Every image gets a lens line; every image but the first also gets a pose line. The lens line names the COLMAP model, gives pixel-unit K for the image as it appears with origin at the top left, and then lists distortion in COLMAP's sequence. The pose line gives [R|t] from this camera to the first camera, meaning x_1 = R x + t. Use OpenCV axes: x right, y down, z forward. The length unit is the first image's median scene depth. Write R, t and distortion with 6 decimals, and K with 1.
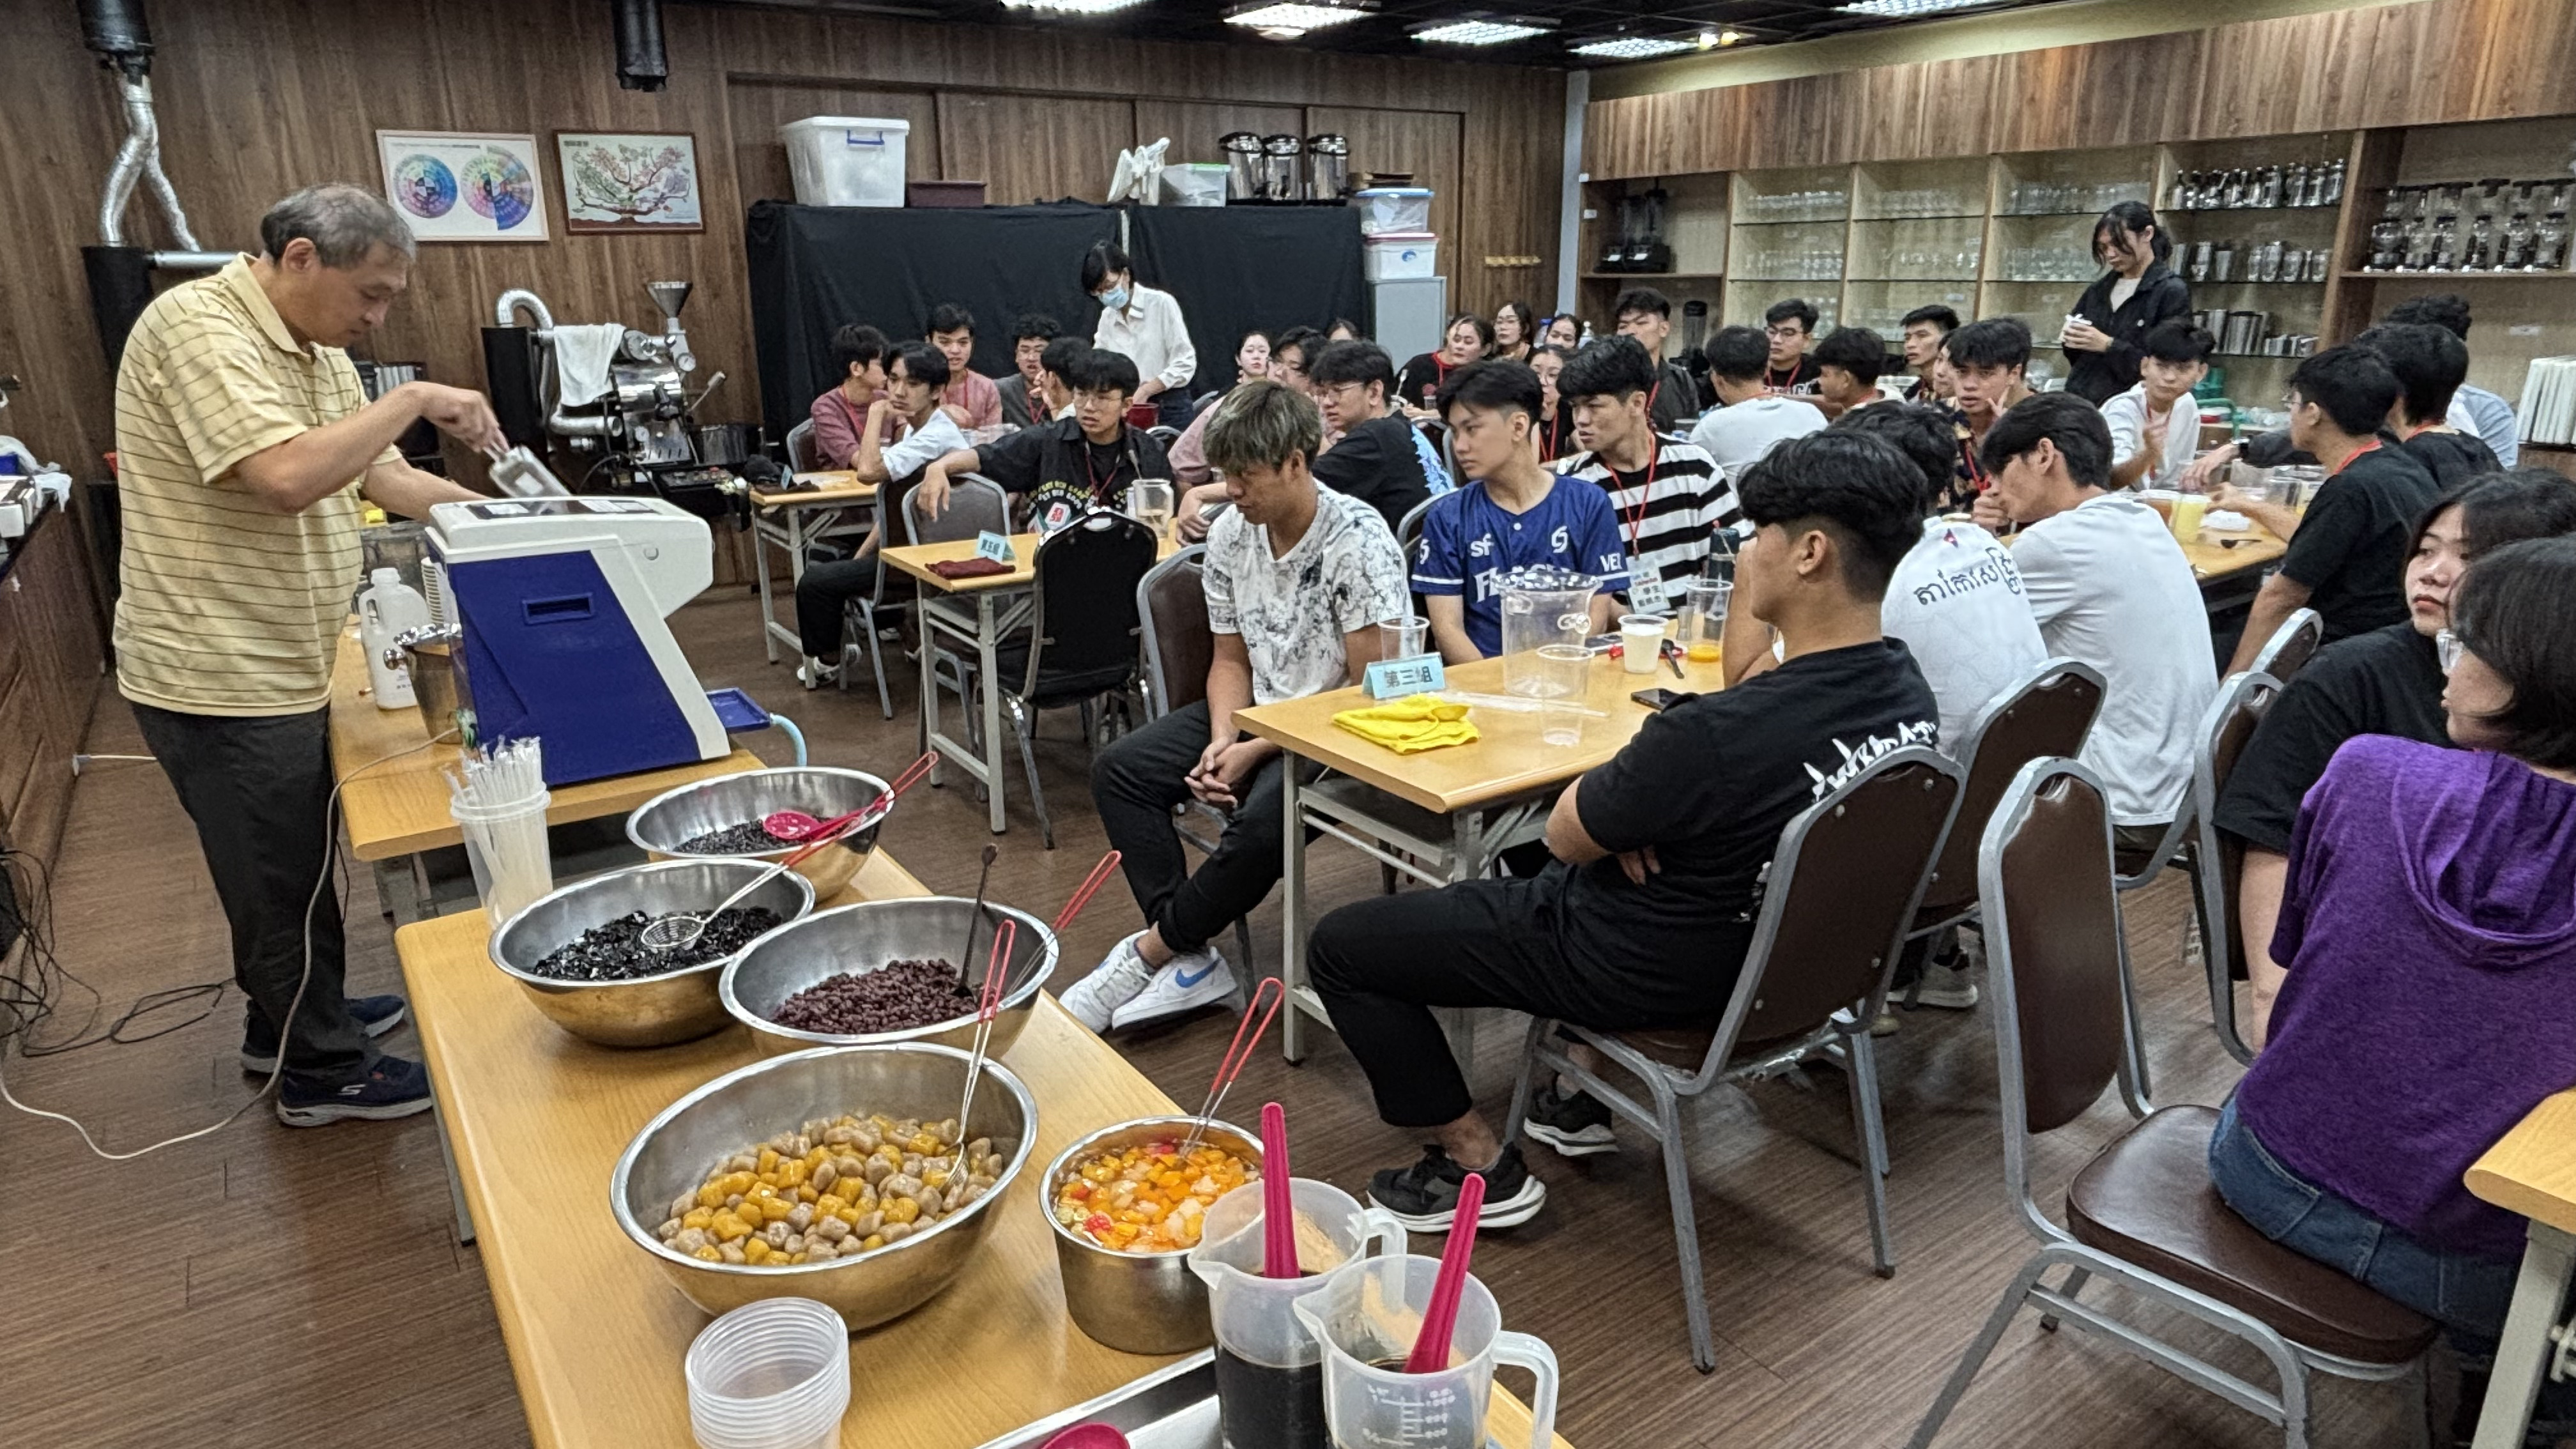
lens RADIAL K [[1459.4, 0, 1280.7], [0, 1459.4, 732.5], [0, 0, 1]] dist [-0.018414, 0.003330]
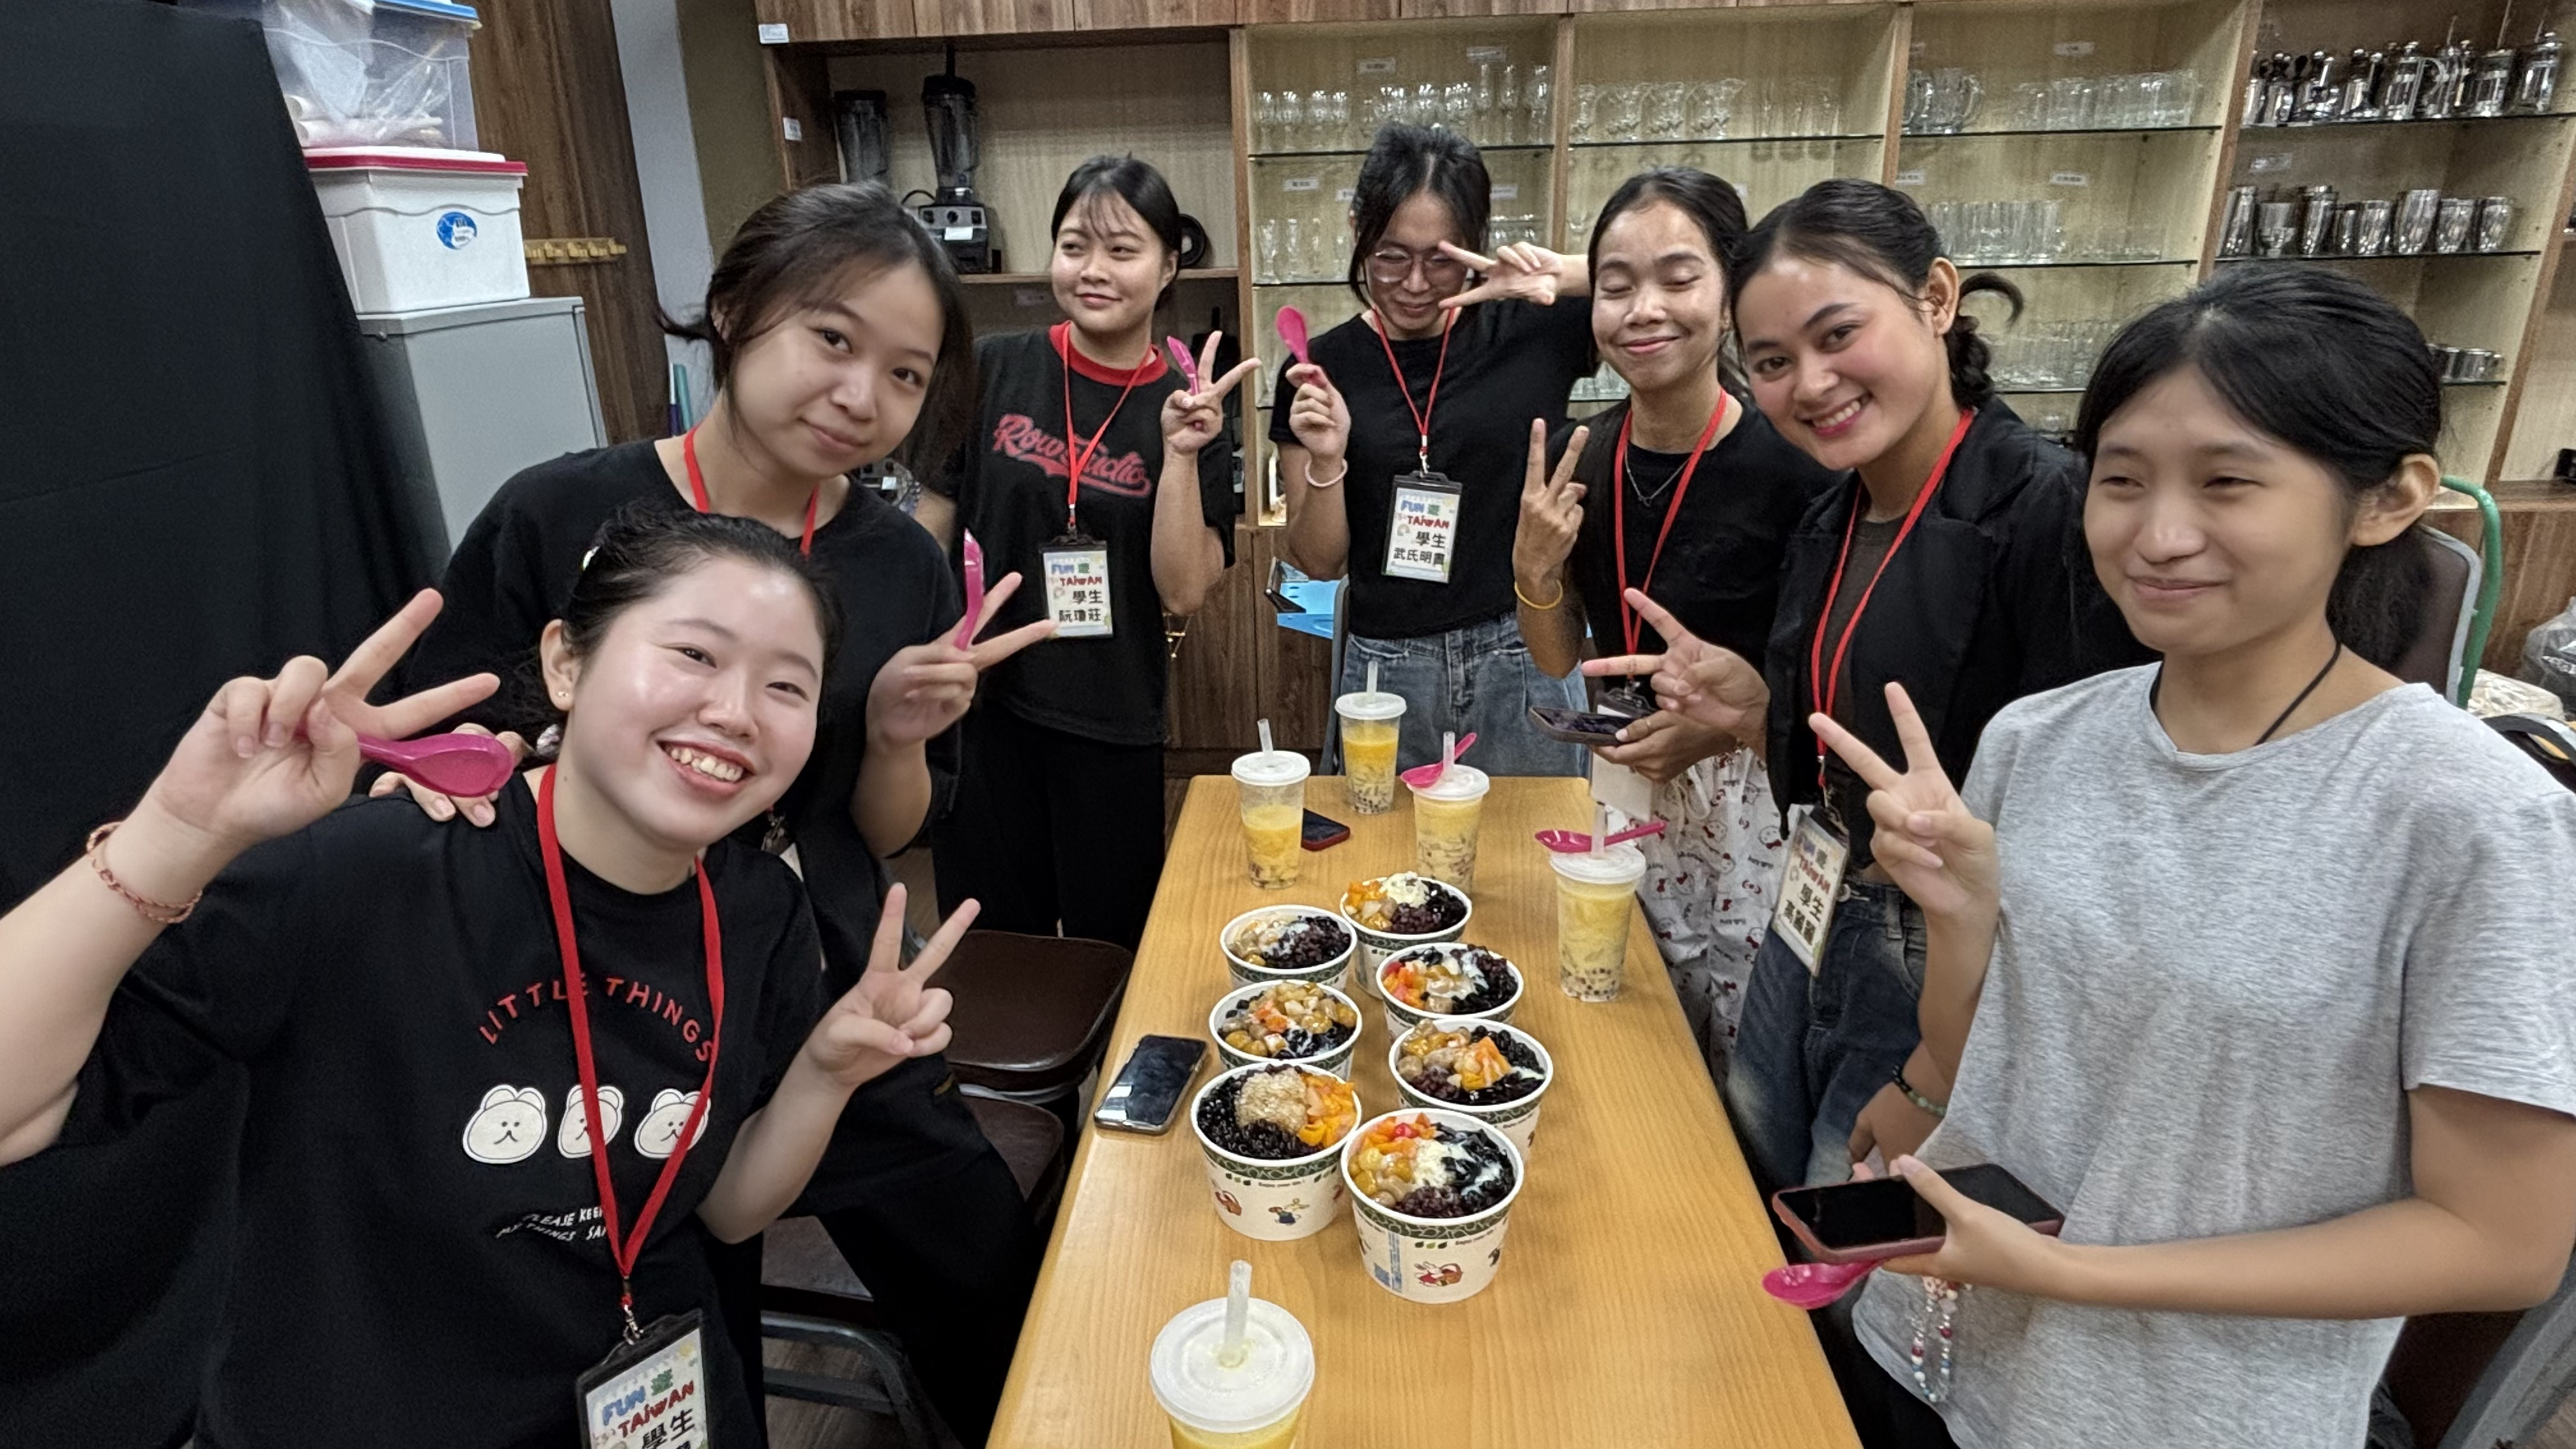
lens RADIAL K [[1438.6, 0, 1284.2], [0, 1438.6, 731.7], [0, 0, 1]] dist [0.001805, -0.000892]
pose [[0.605541, -0.263045, 0.751084, -0.070723], [0.258189, 0.957679, 0.127241, -0.316530], [-0.752768, 0.116872, 0.647829, 0.982989]]
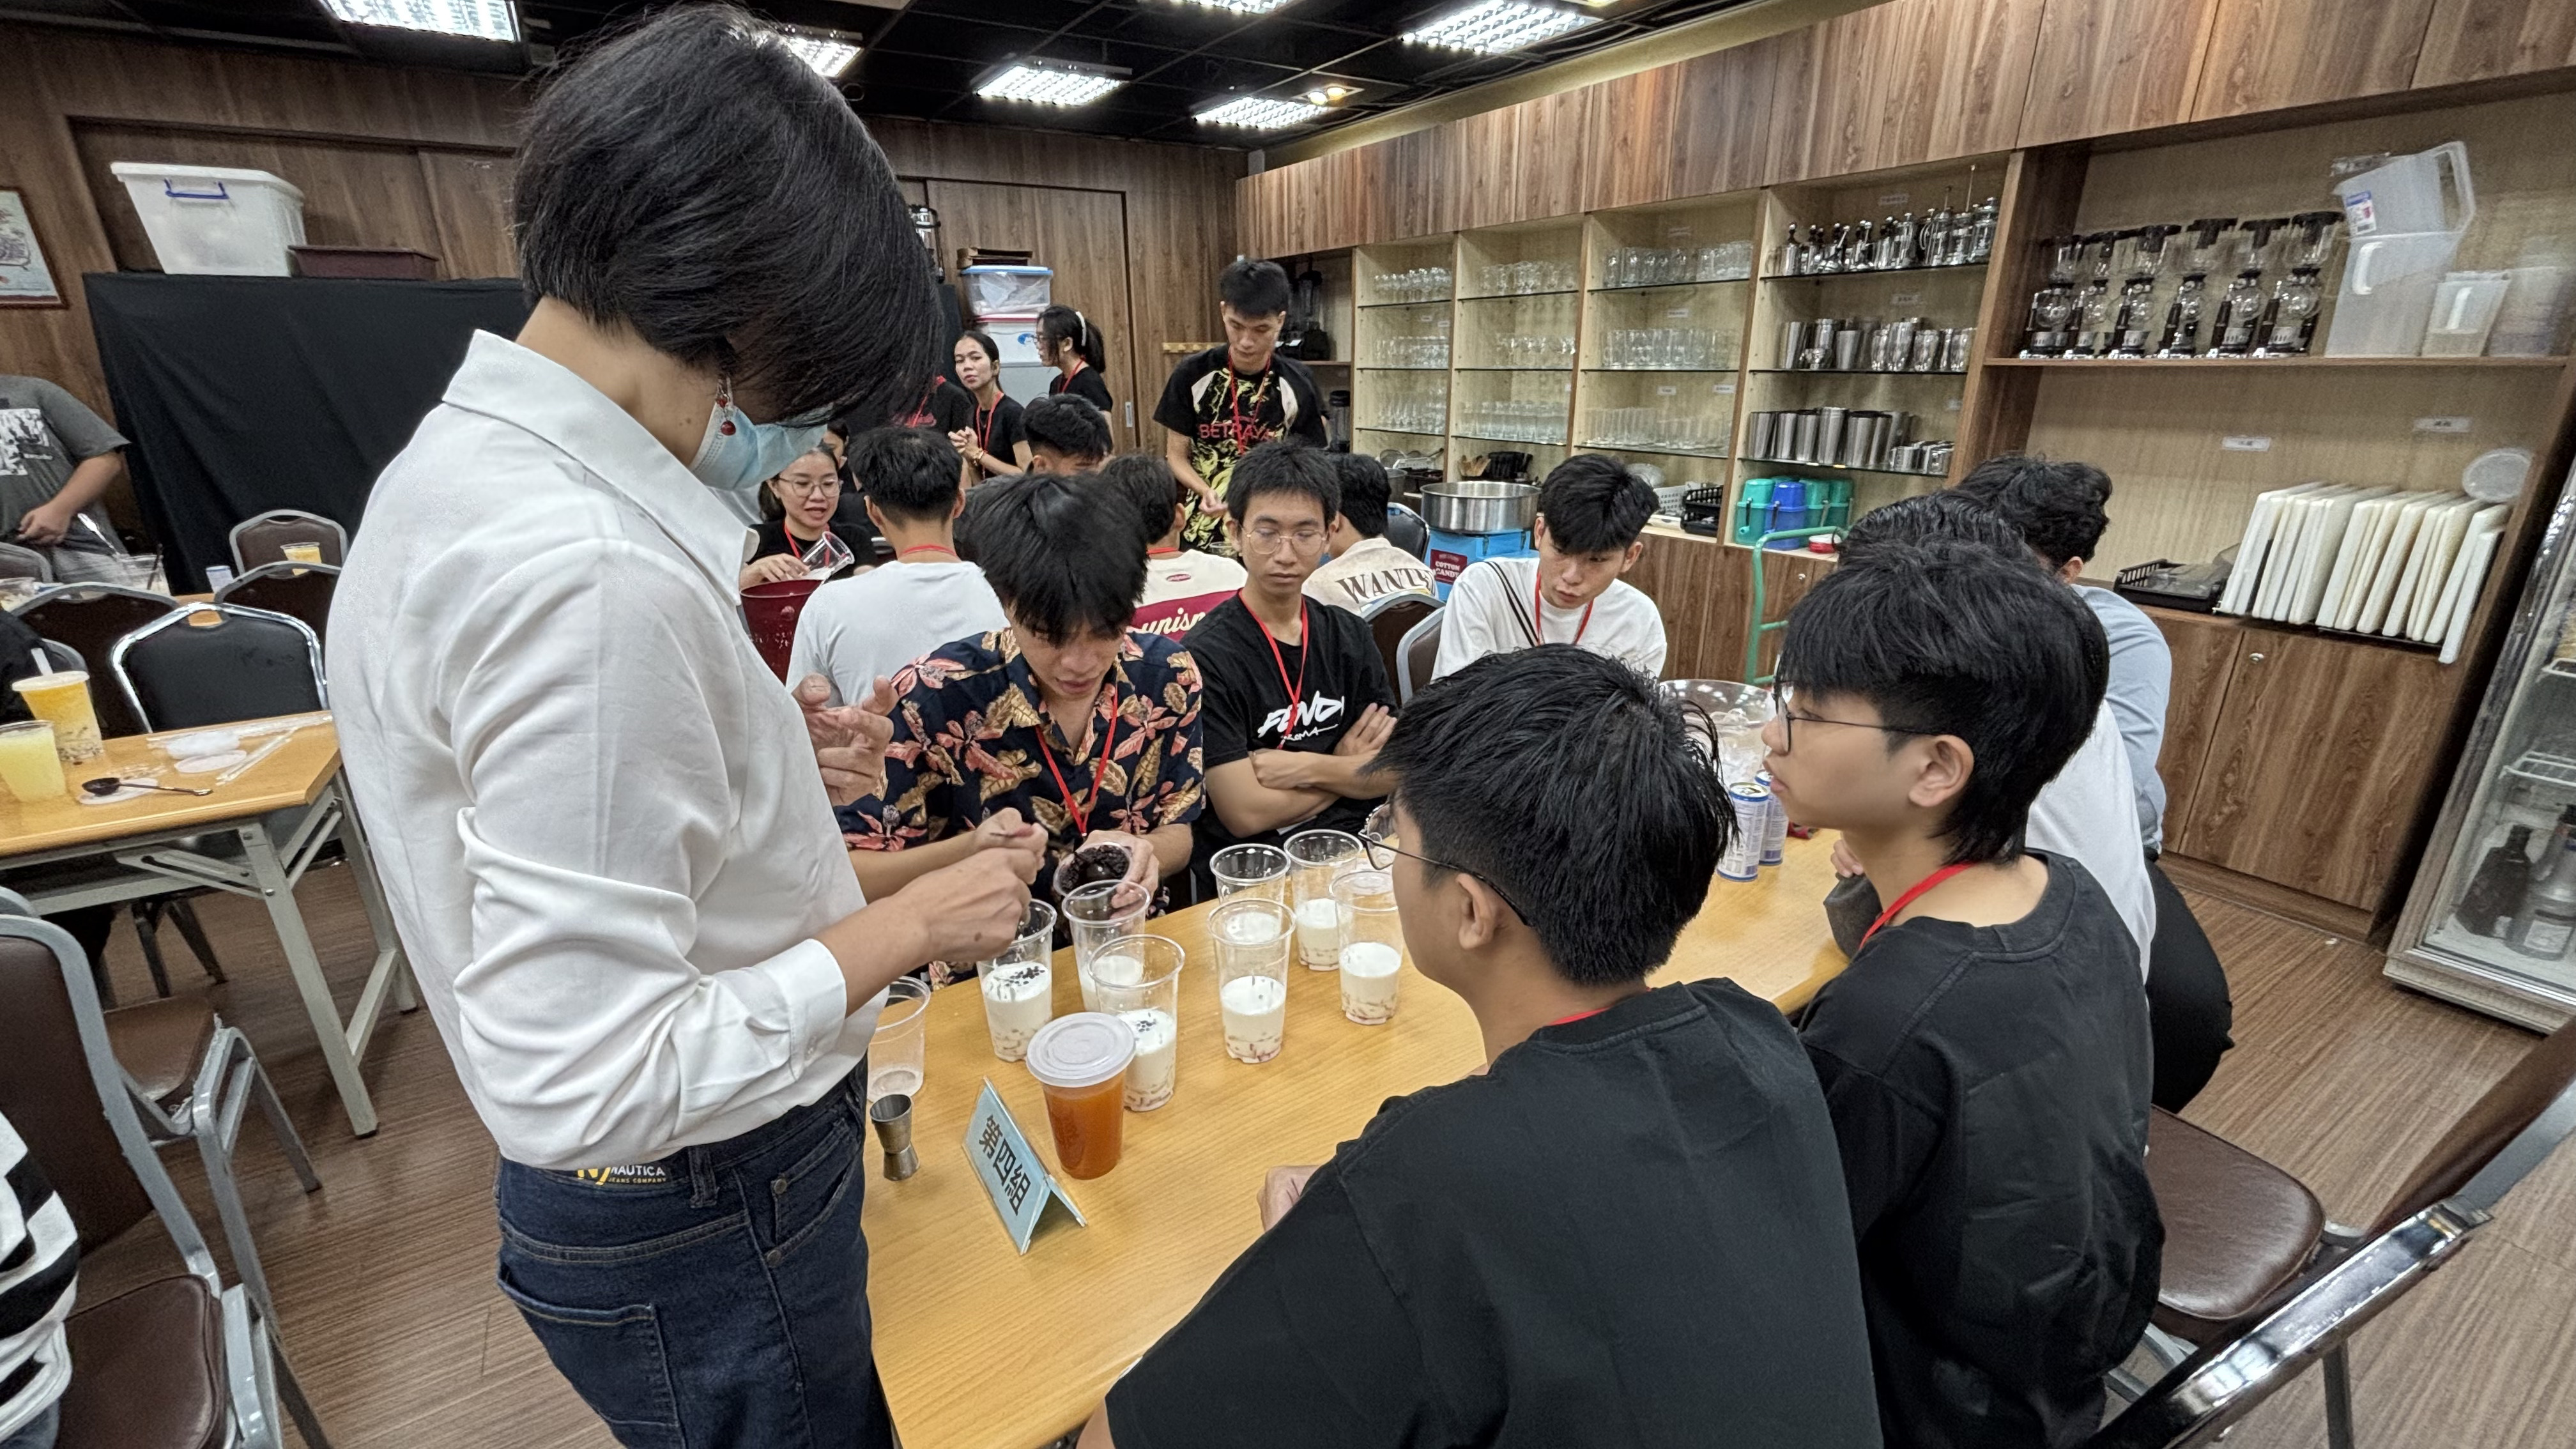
lens RADIAL K [[1047.5, 0, 1272.8], [0, 1047.5, 734.2], [0, 0, 1]] dist [-0.005298, 0.000346]
pose [[0.999743, 0.012072, -0.019188, 0.367205], [-0.011325, 0.999192, 0.038559, -0.138960], [0.019638, -0.038332, 0.999072, 0.437766]]
